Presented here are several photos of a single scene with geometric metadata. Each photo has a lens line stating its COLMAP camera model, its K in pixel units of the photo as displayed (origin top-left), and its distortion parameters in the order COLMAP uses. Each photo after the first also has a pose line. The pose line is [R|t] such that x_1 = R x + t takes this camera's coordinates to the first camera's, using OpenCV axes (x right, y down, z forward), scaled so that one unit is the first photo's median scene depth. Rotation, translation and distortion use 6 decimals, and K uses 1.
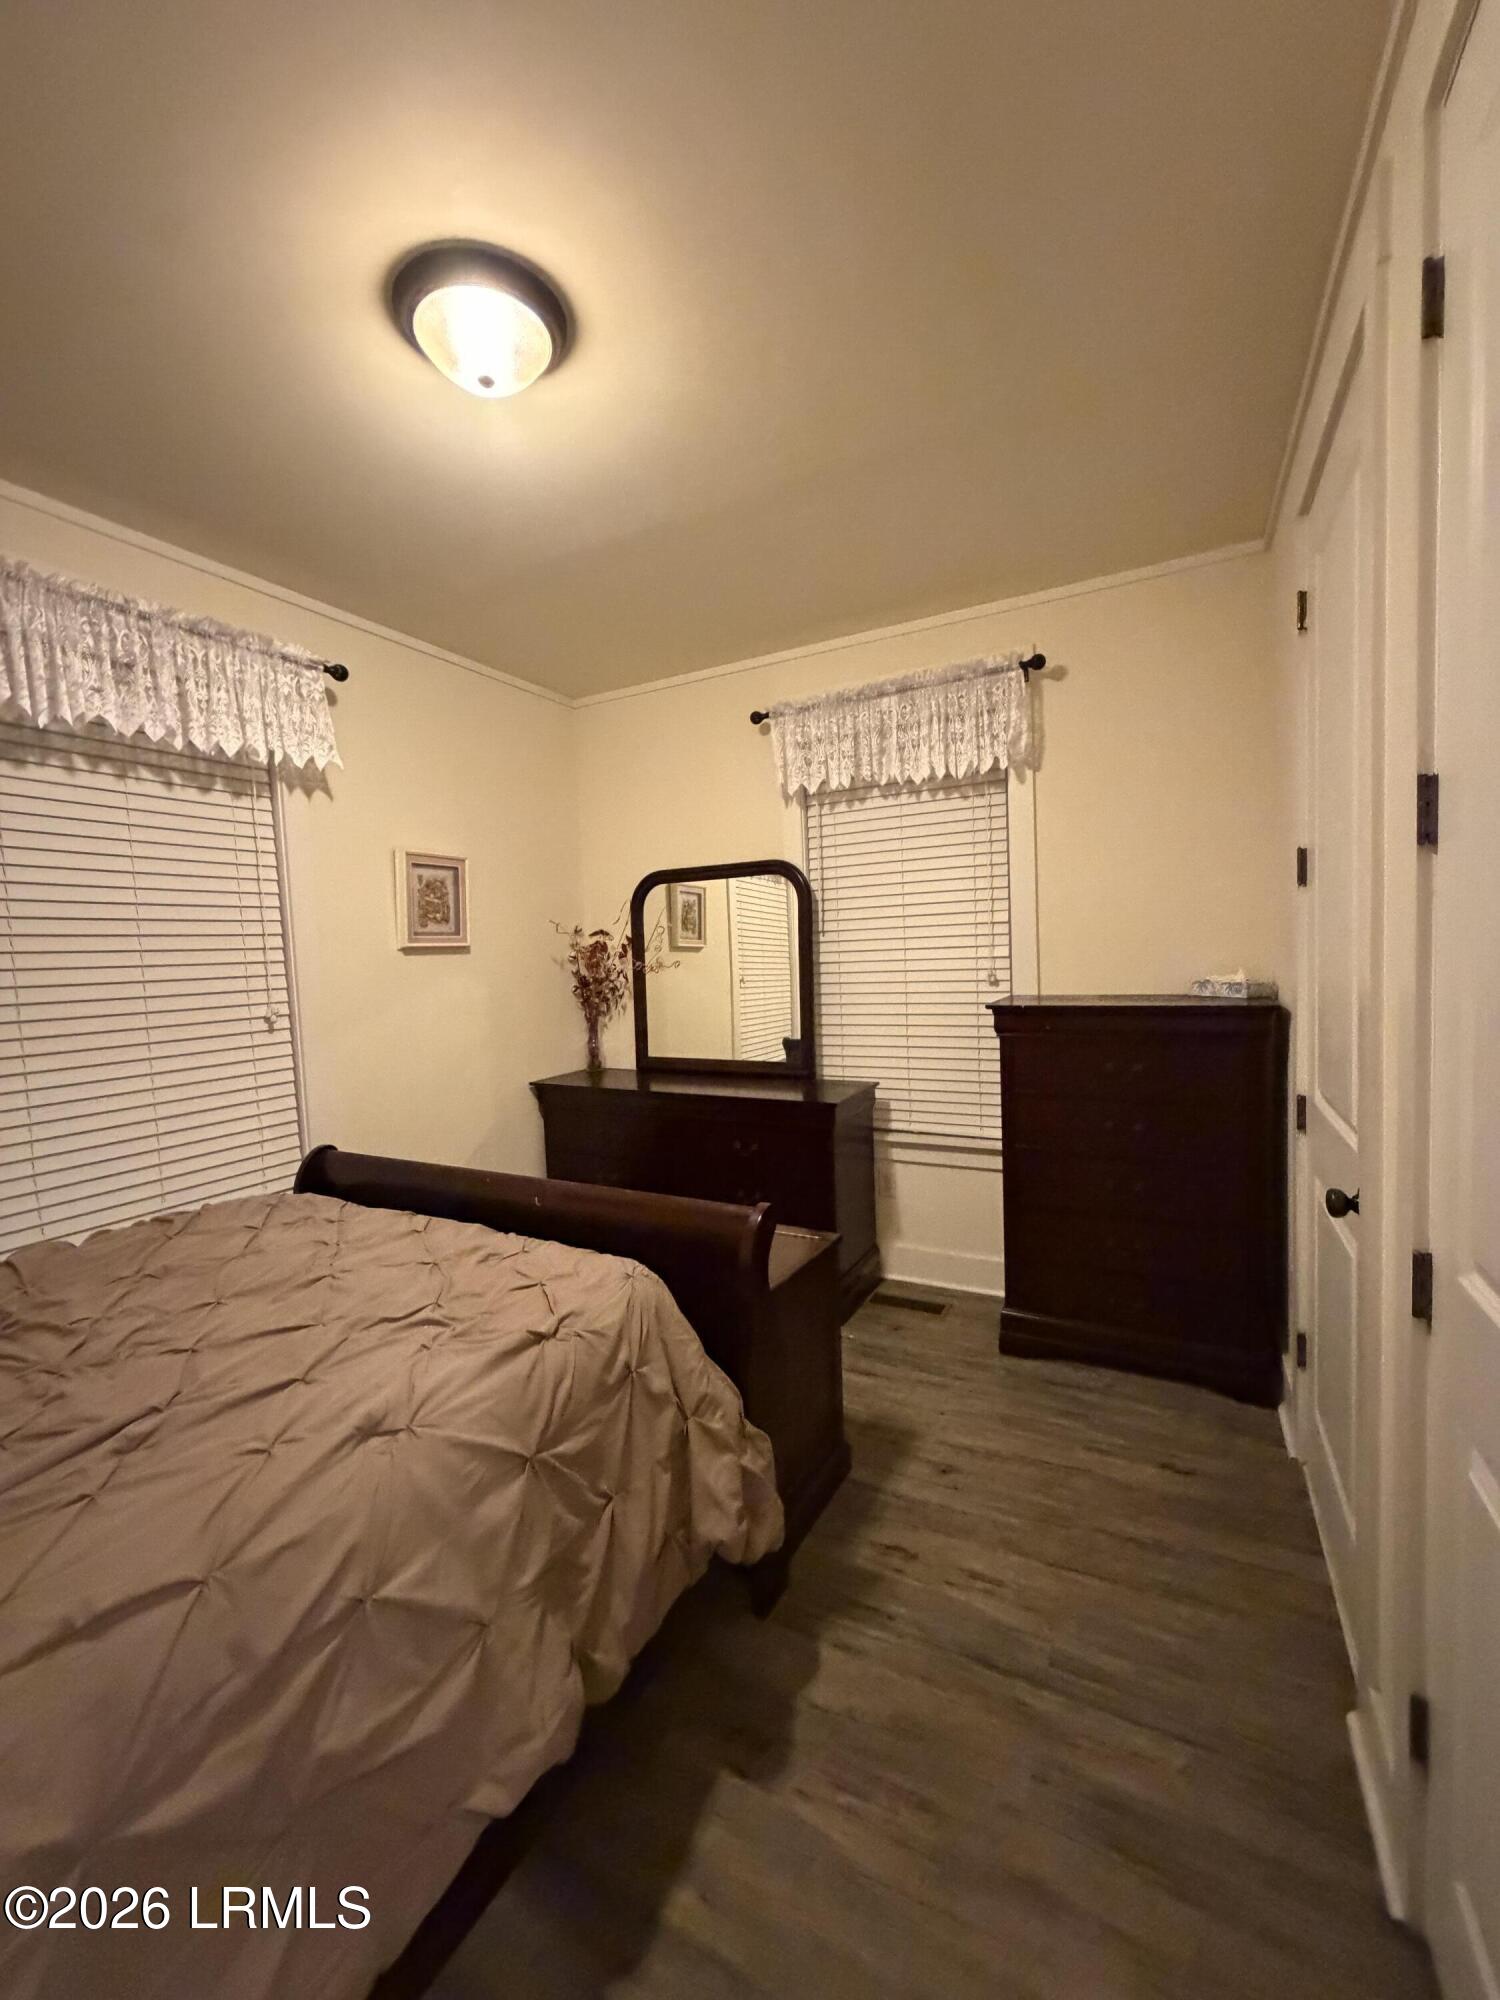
lens RADIAL K [[807.9, 0, 748.6], [0, 807.9, 992.7], [0, 0, 1]] dist [-0.000592, -0.000011]
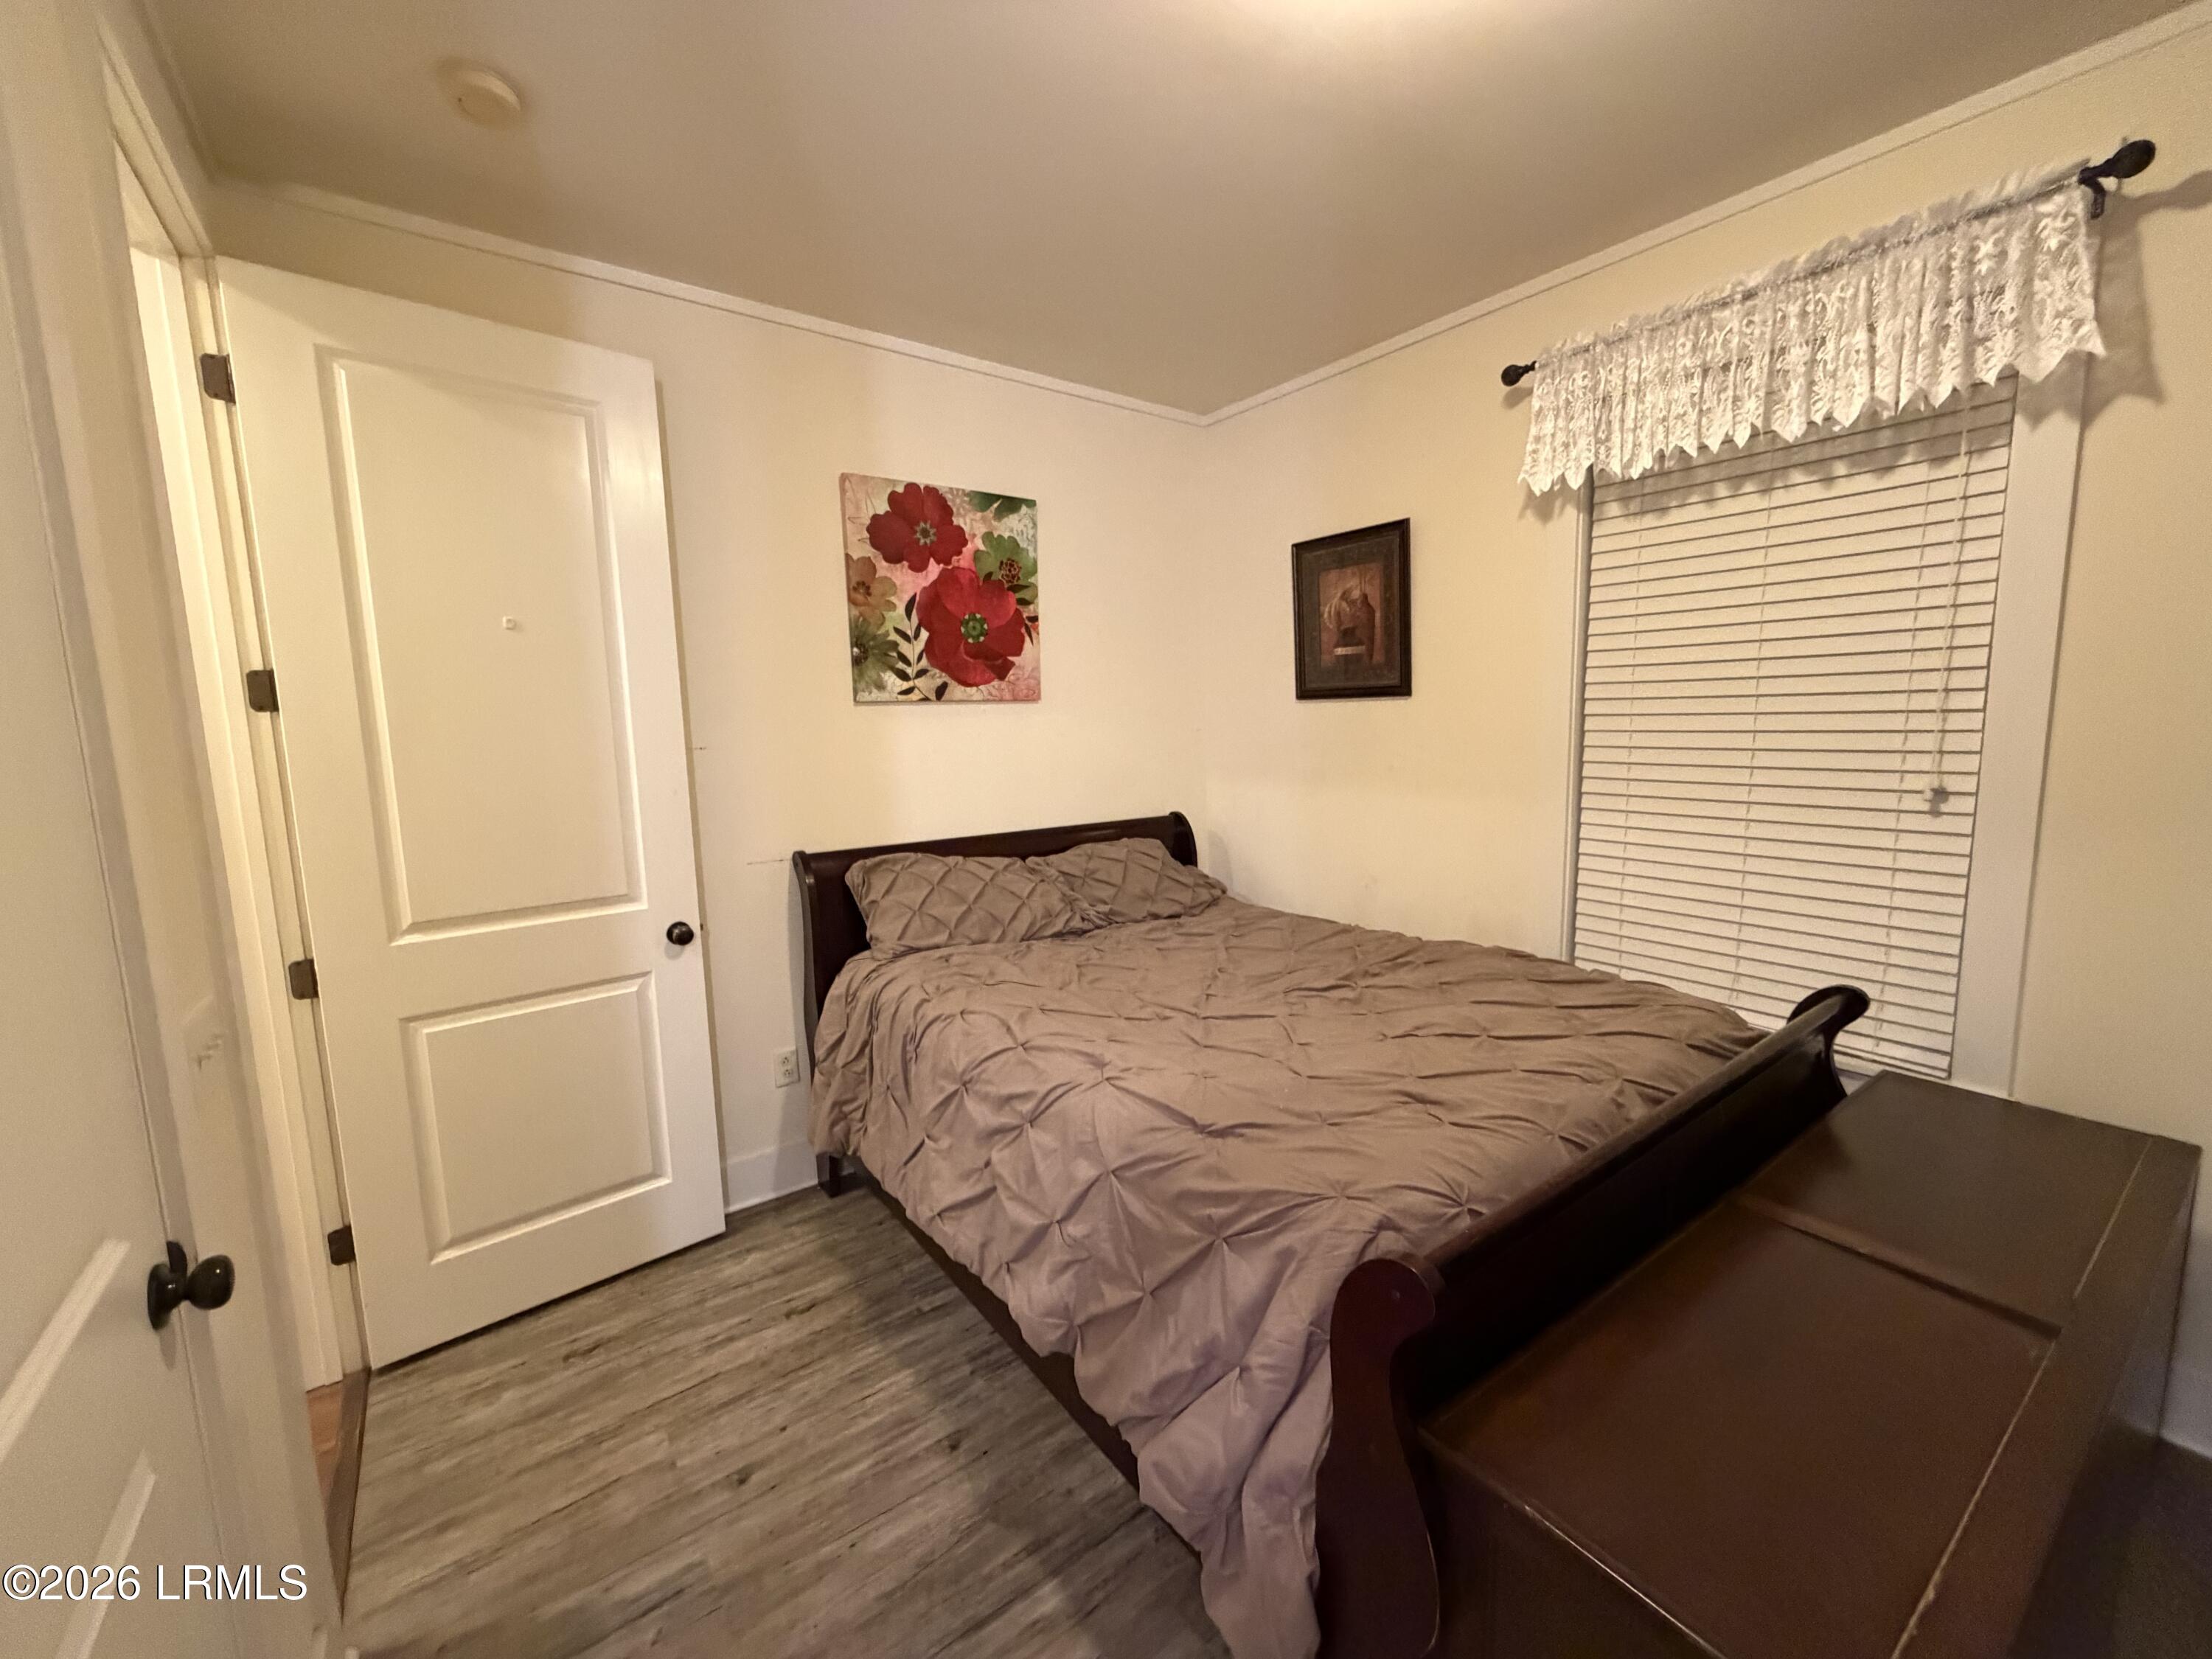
lens RADIAL K [[893.5, 0, 1106.2], [0, 893.5, 832.9], [0, 0, 1]] dist [-0.000592, -0.000011]
pose [[-0.435638, 0.154757, -0.886719, 0.408269], [-0.017264, 0.983492, 0.180128, -0.064538], [0.899957, 0.093779, -0.425774, 0.764570]]
